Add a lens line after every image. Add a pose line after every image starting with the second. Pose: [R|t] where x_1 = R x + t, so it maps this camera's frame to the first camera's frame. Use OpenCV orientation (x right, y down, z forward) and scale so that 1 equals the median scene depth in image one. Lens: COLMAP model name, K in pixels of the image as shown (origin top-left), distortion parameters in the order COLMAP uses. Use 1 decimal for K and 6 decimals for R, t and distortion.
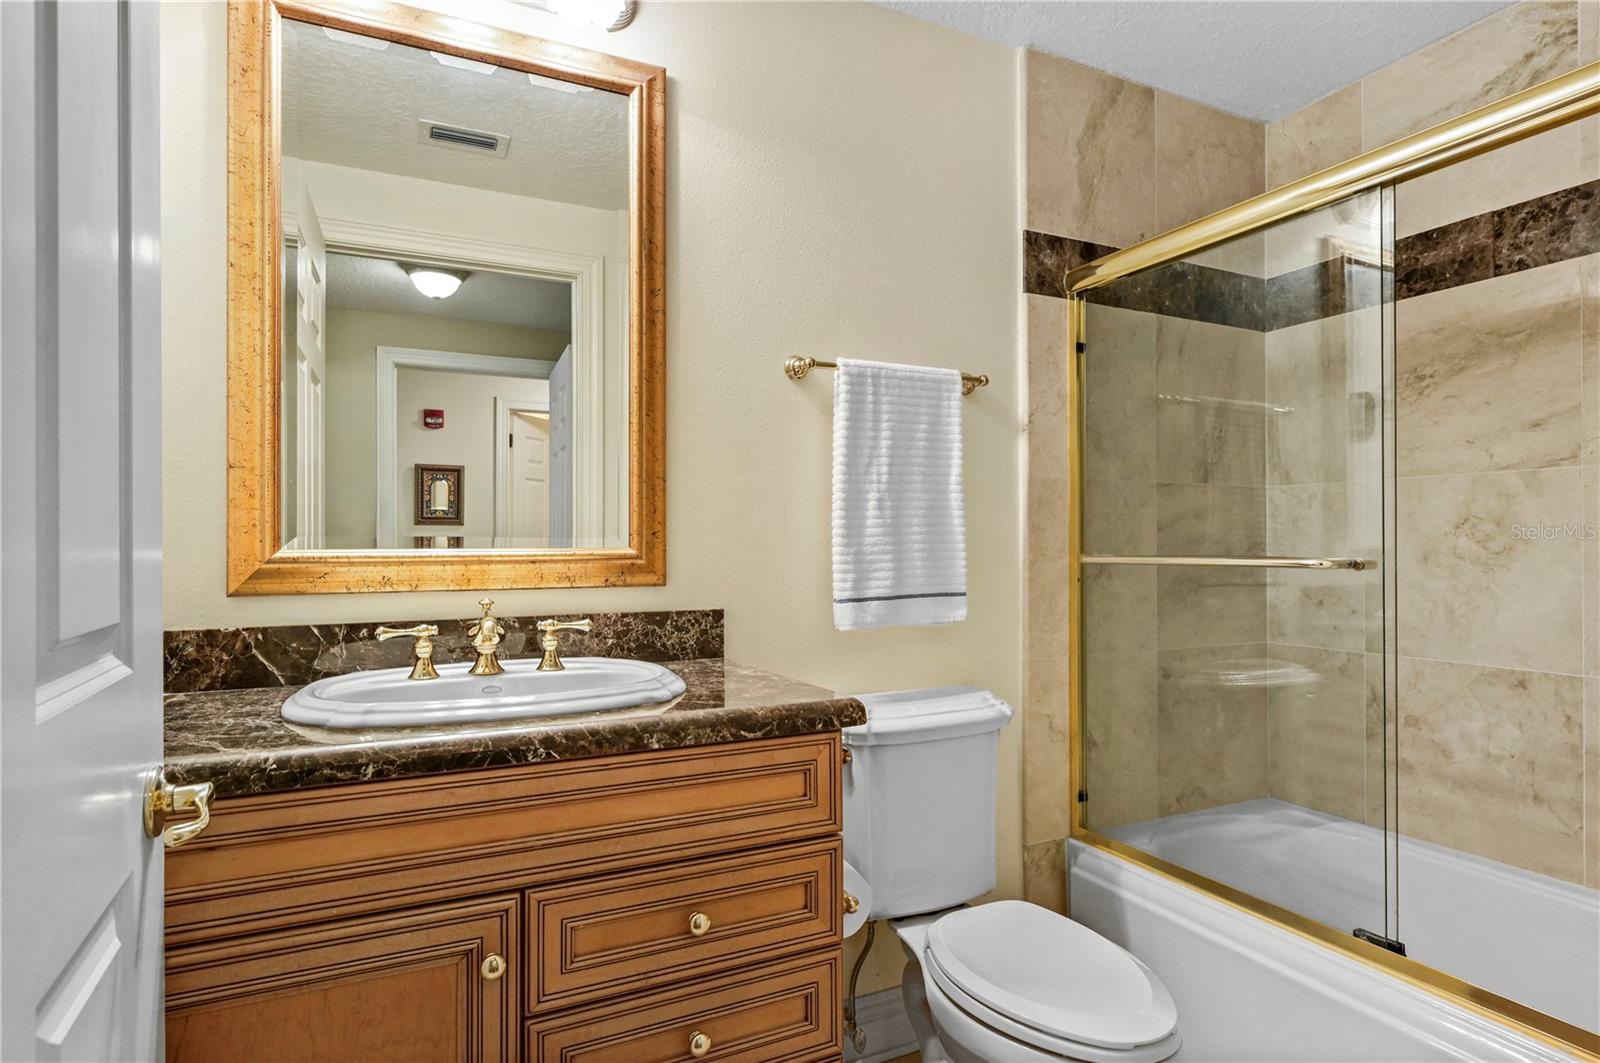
lens RADIAL K [[856.9, 0, 799.1], [0, 856.9, 537.8], [0, 0, 1]] dist [0.002152, -0.002276]
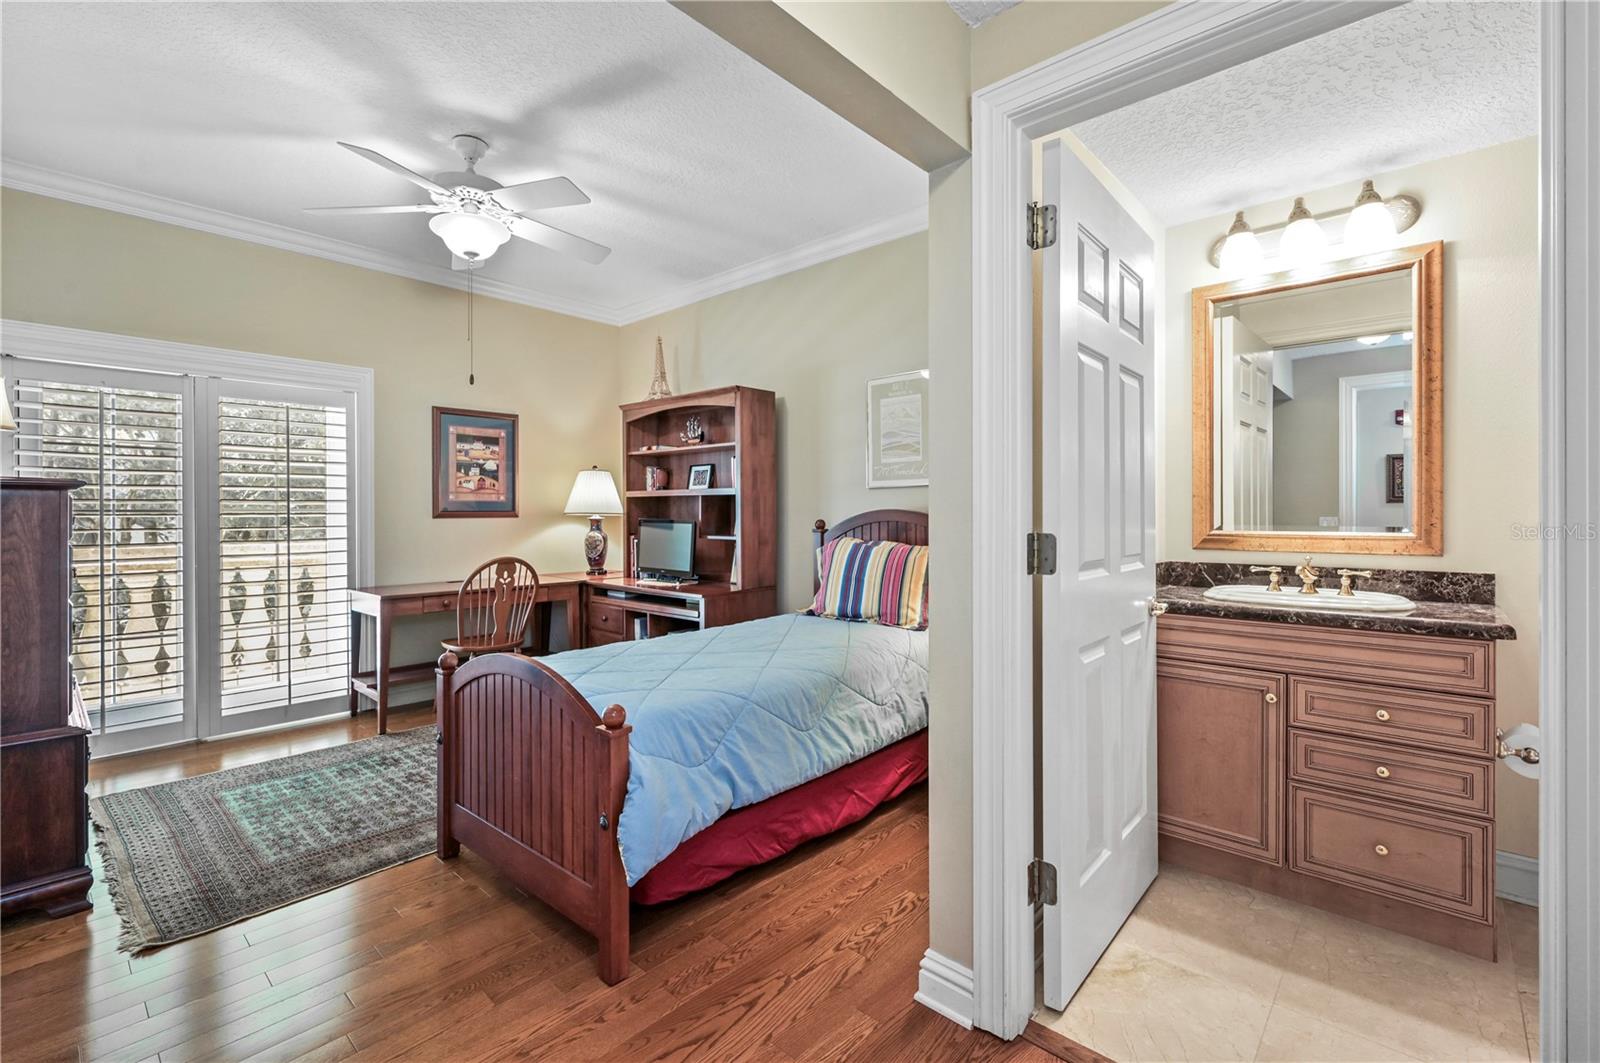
lens RADIAL K [[700.5, 0, 796.8], [0, 700.5, 517.1], [0, 0, 1]] dist [-0.002363, -0.000586]
pose [[0.374487, 0.008145, -0.927196, 0.797633], [0.008175, 0.999894, 0.012085, -0.058873], [0.927196, -0.012105, 0.374380, -0.830820]]
